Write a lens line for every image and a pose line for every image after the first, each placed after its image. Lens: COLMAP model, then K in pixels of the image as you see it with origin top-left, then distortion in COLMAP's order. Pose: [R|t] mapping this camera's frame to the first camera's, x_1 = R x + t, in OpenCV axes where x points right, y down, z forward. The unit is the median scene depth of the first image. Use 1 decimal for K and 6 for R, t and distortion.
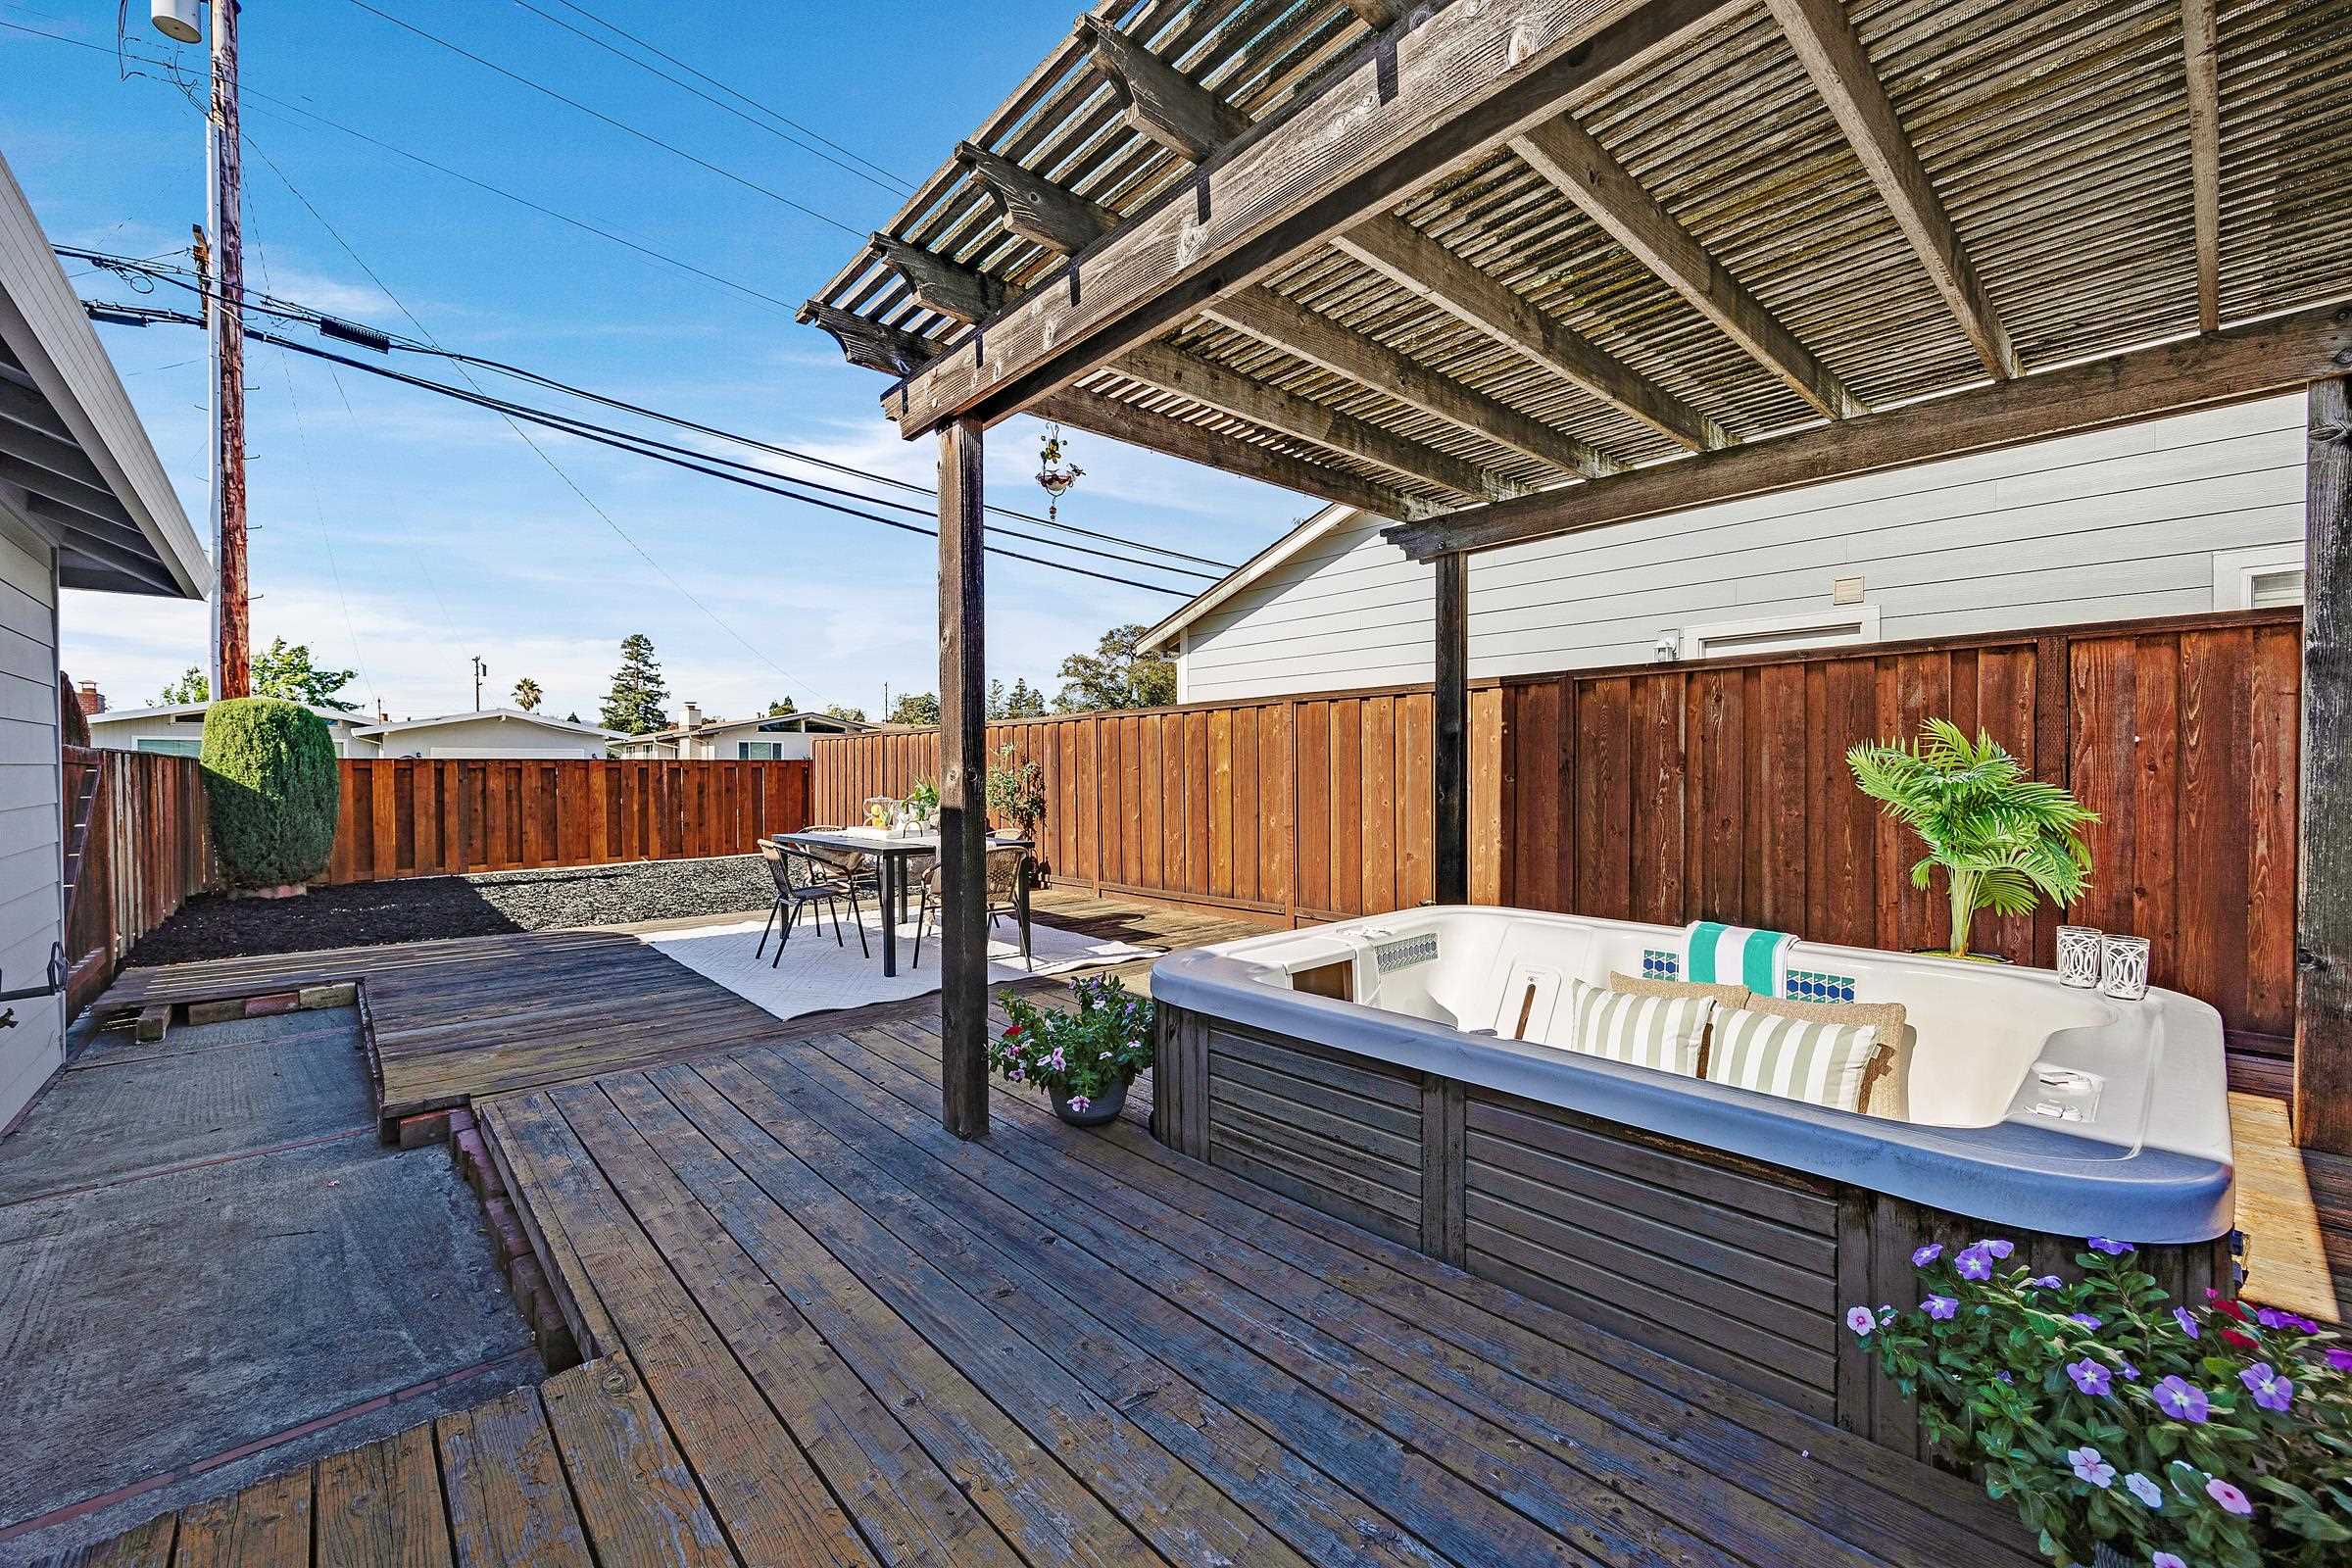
lens RADIAL K [[939.7, 0, 1173.7], [0, 939.7, 793.6], [0, 0, 1]] dist [-0.006681, 0.000074]
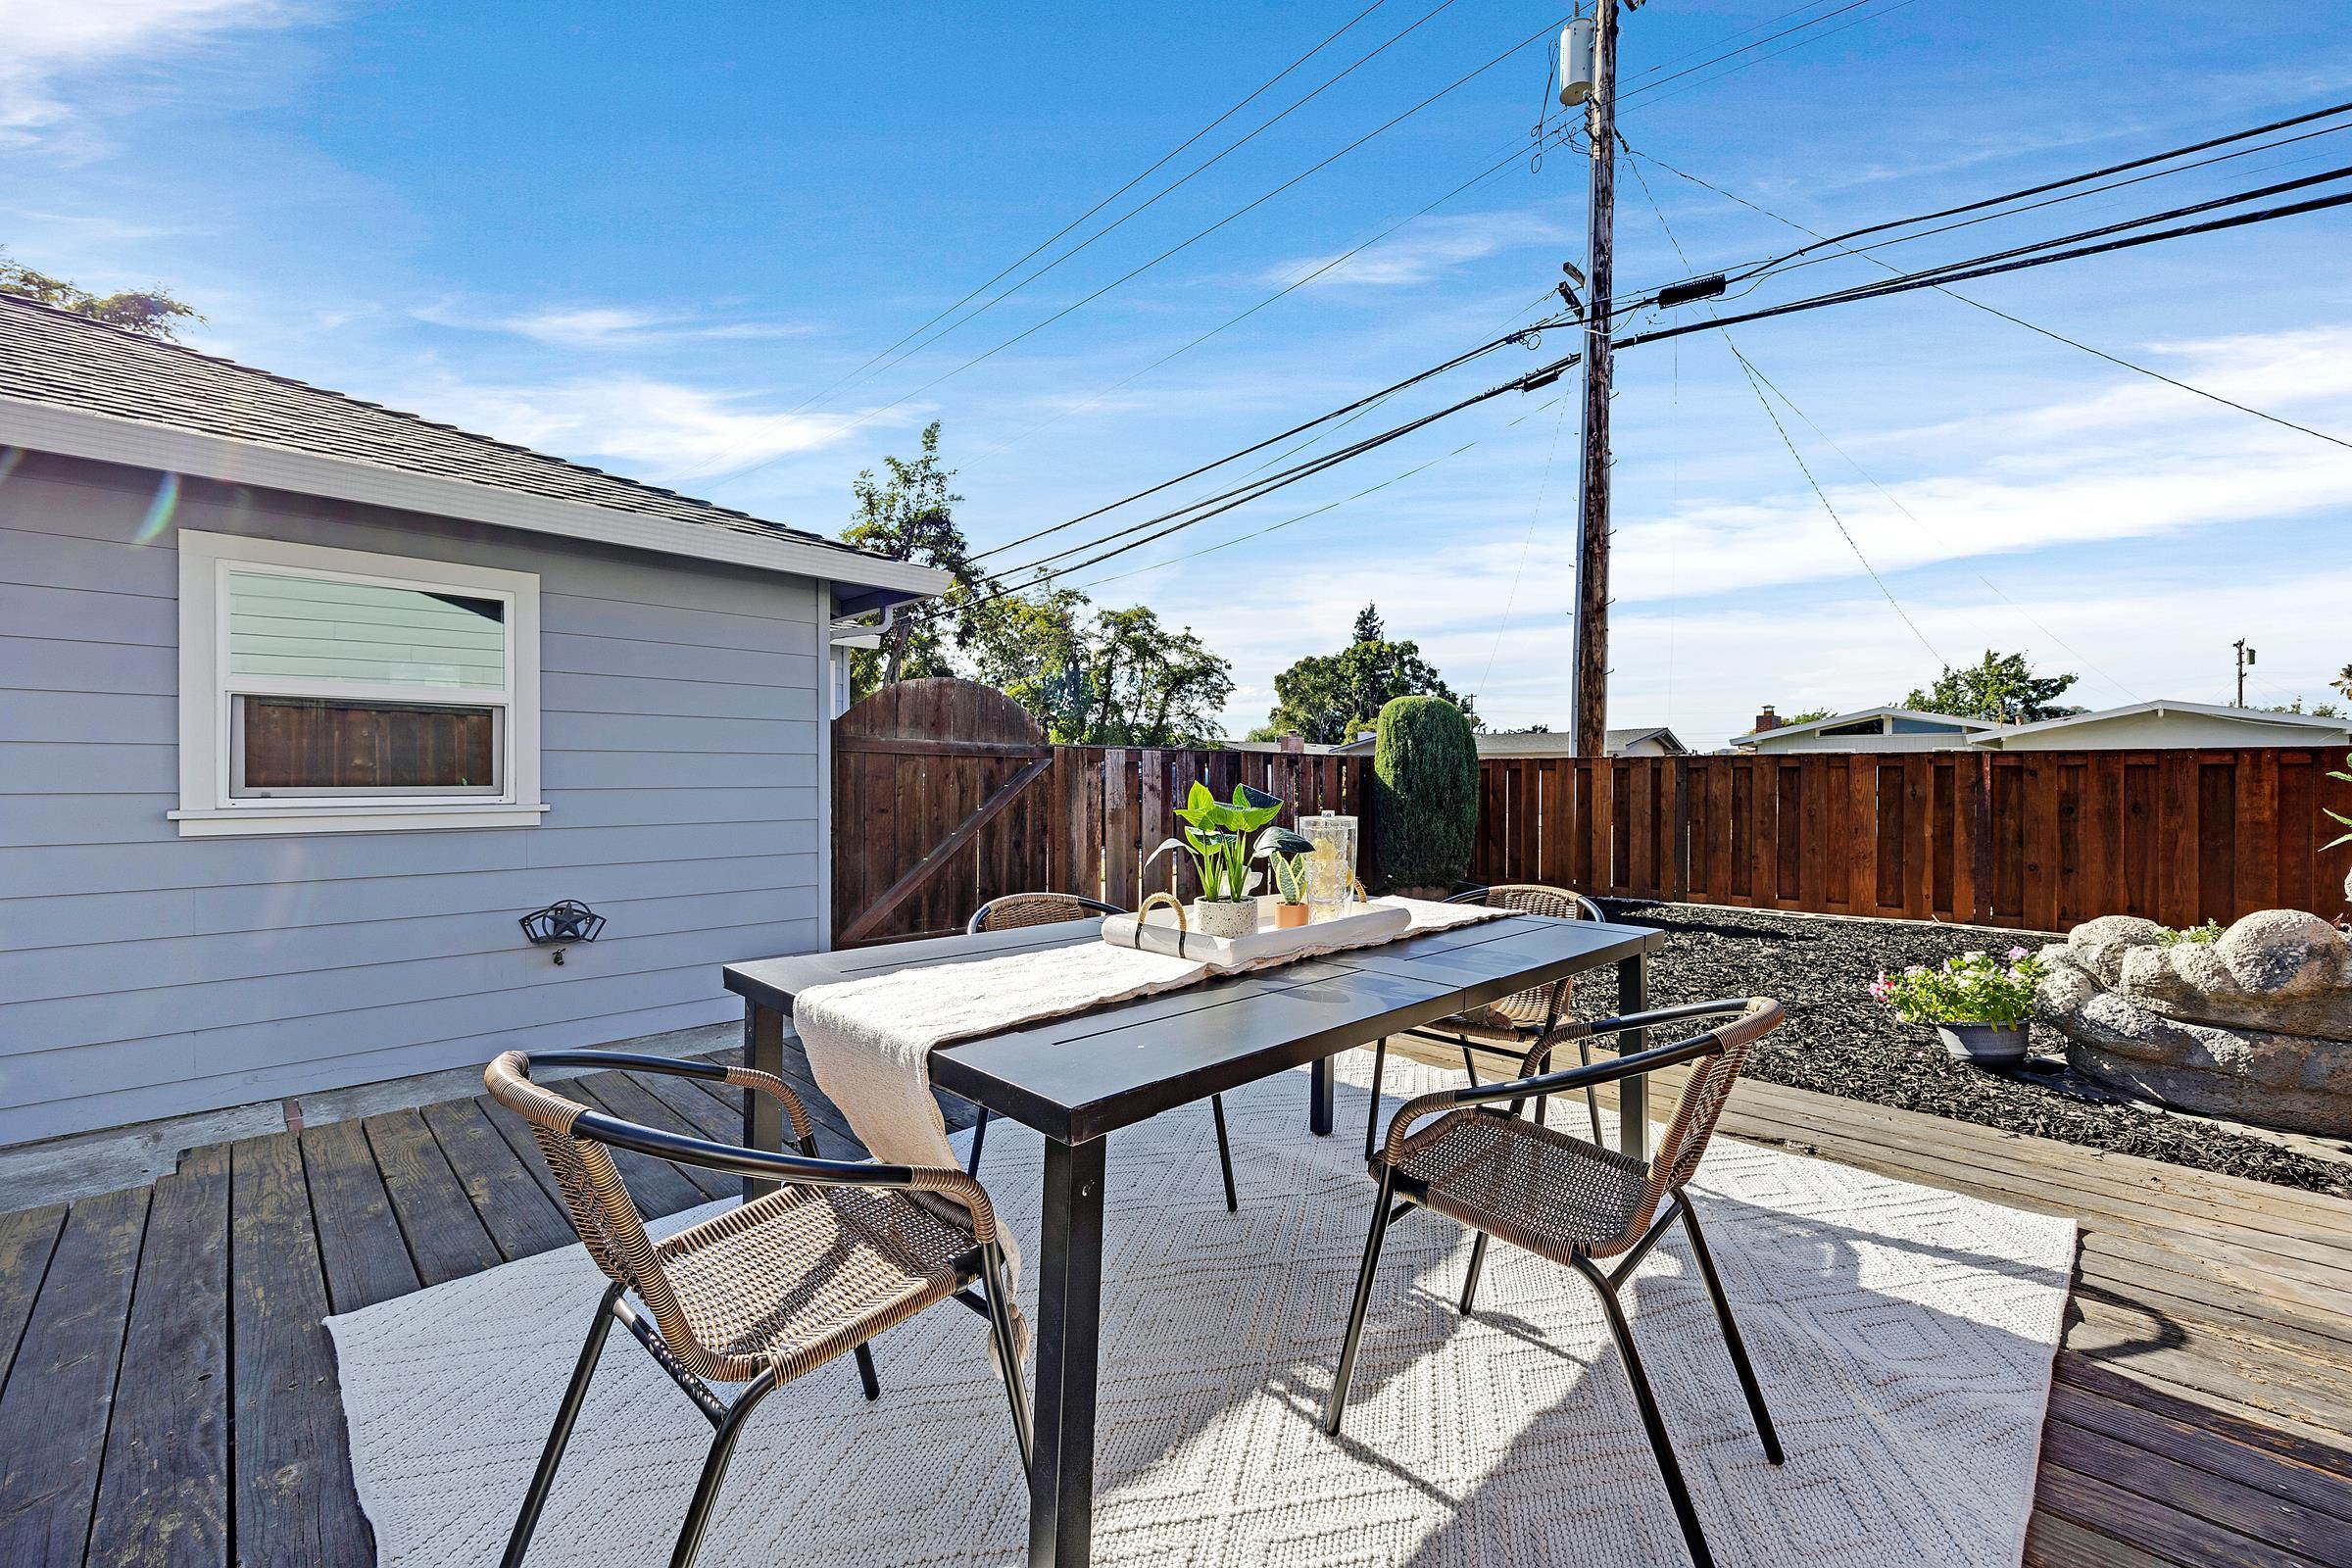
lens RADIAL K [[939.7, 0, 1174.3], [0, 939.7, 786.0], [0, 0, 1]] dist [-0.006681, 0.000074]
pose [[0.054808, 0.007992, -0.998465, 0.004654], [-0.029379, 0.999548, 0.006388, -0.003938], [0.998065, 0.028984, 0.055018, 0.488591]]
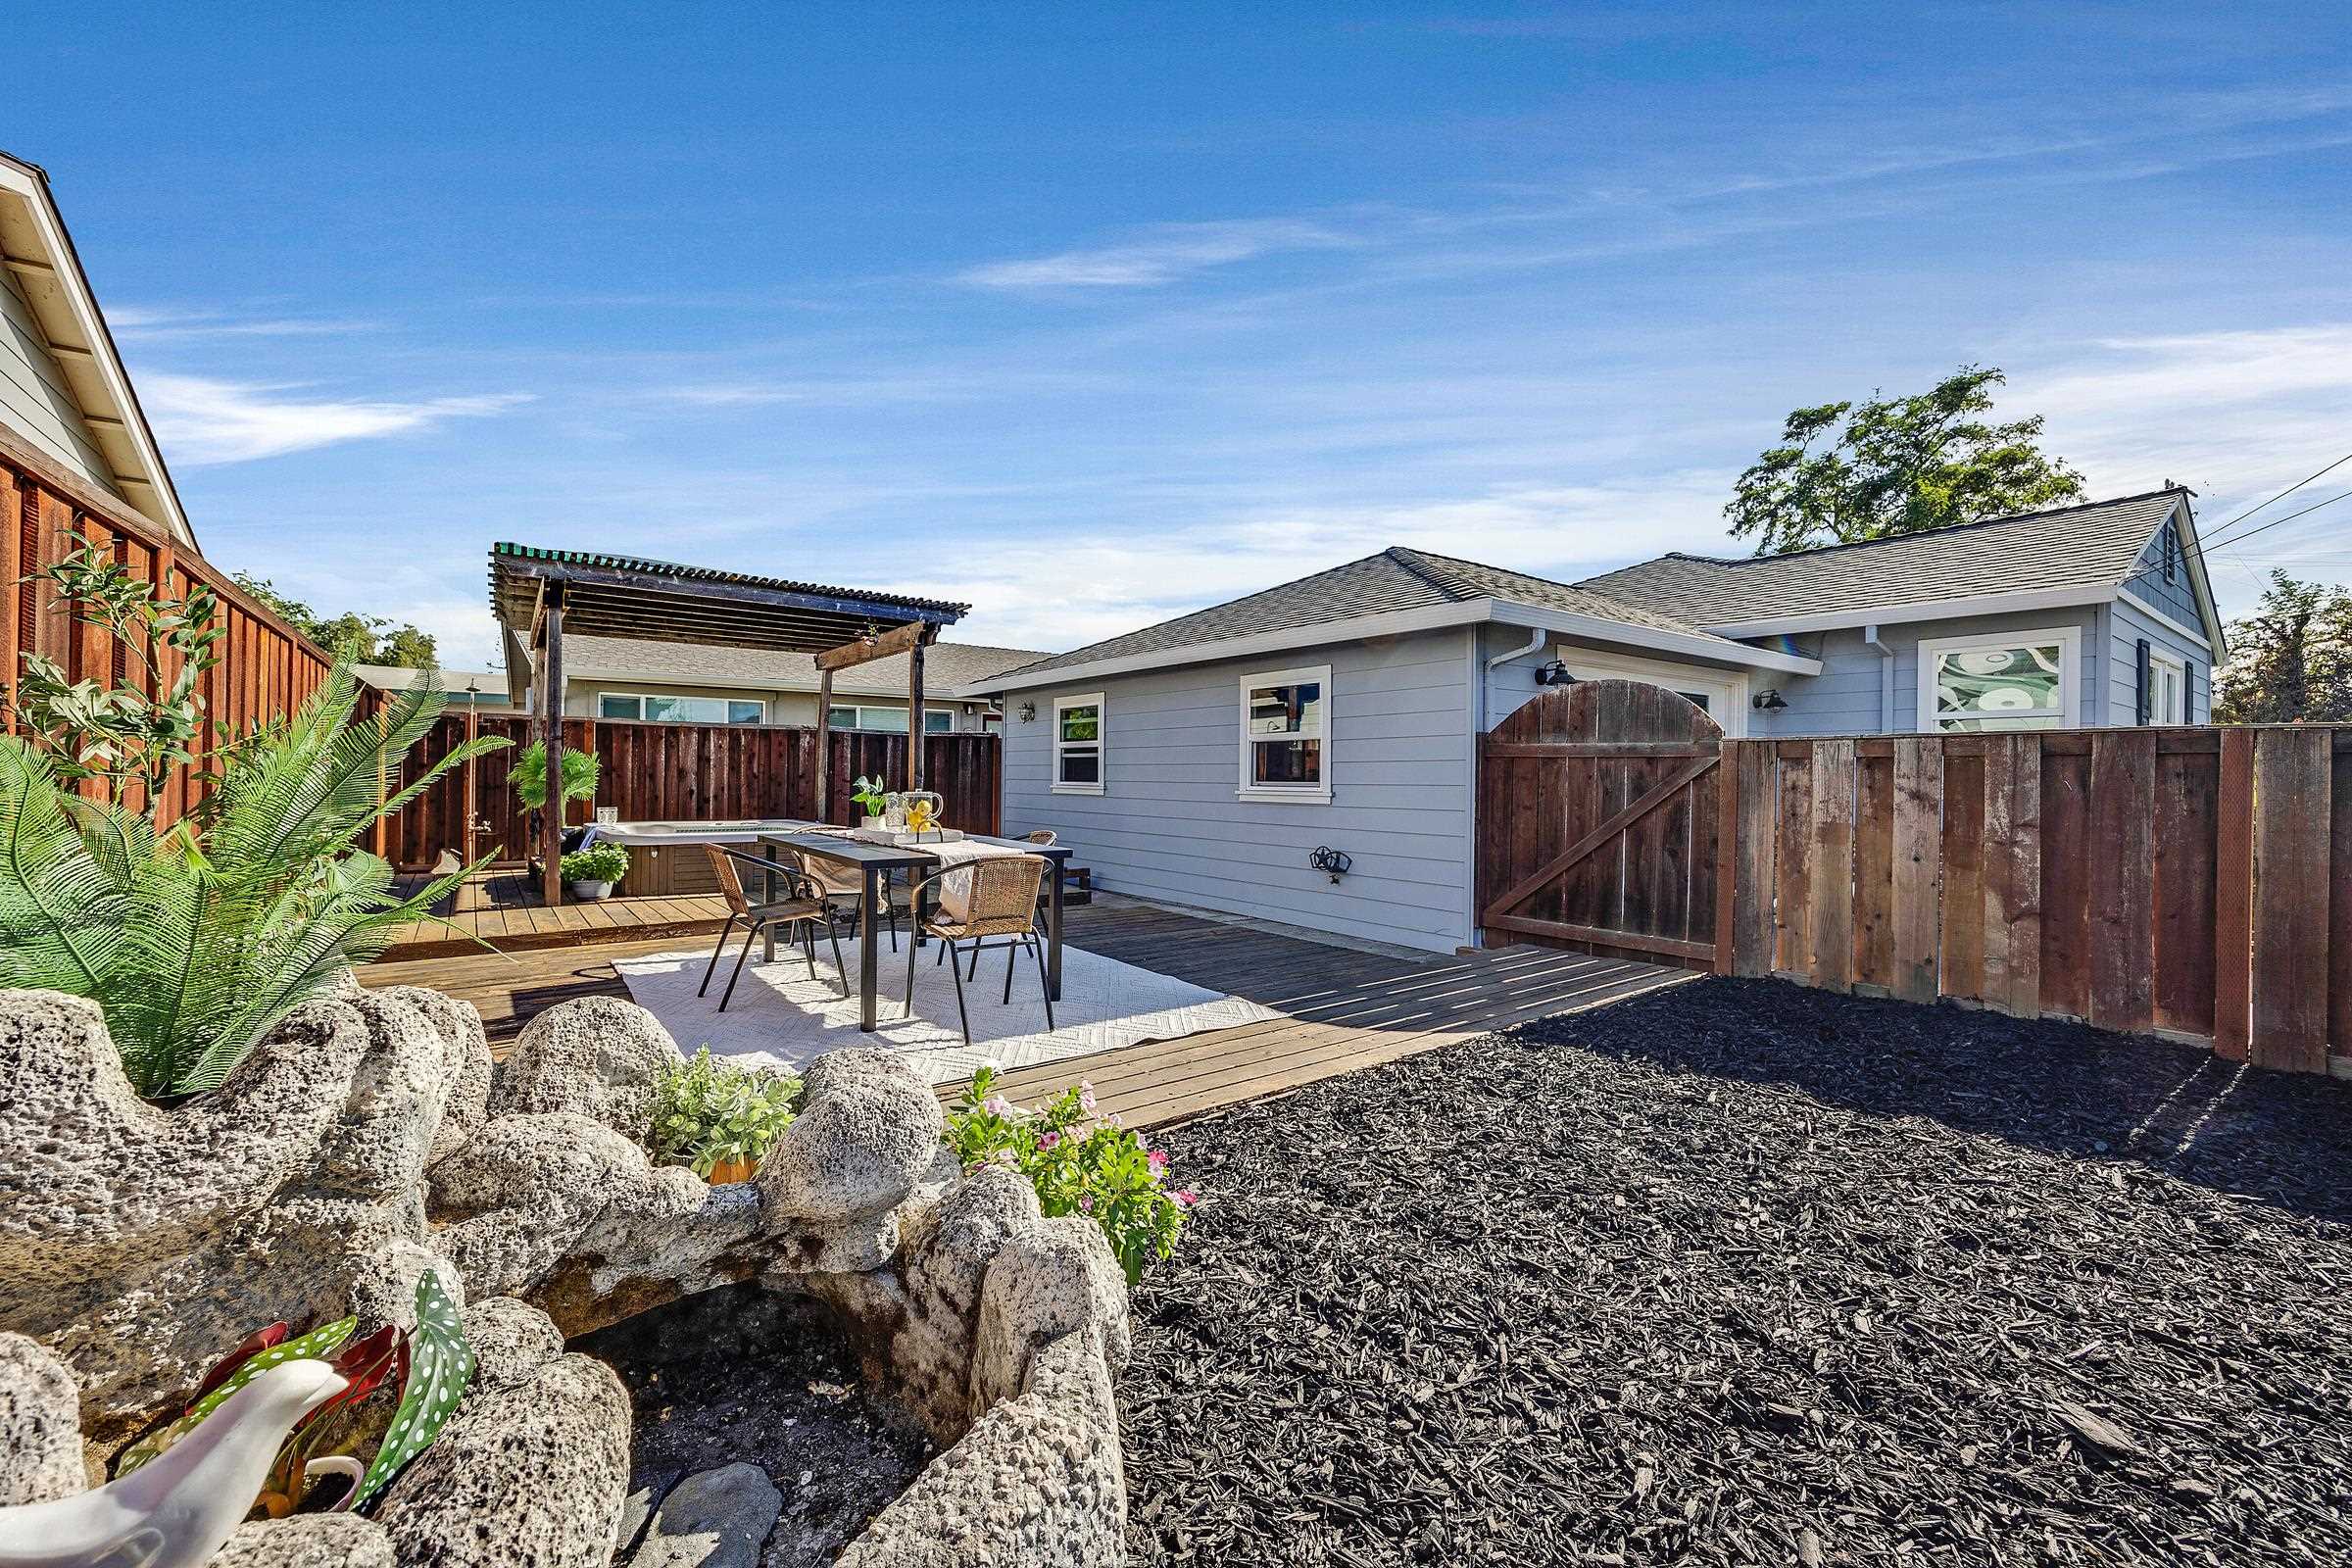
lens RADIAL K [[939.7, 0, 1187.5], [0, 939.7, 775.0], [0, 0, 1]] dist [-0.006681, 0.000074]
pose [[-0.995103, -0.002182, 0.098824, -0.943882], [0.000235, 0.999701, 0.024434, -0.039264], [-0.098847, 0.024338, -0.994805, 1.720749]]
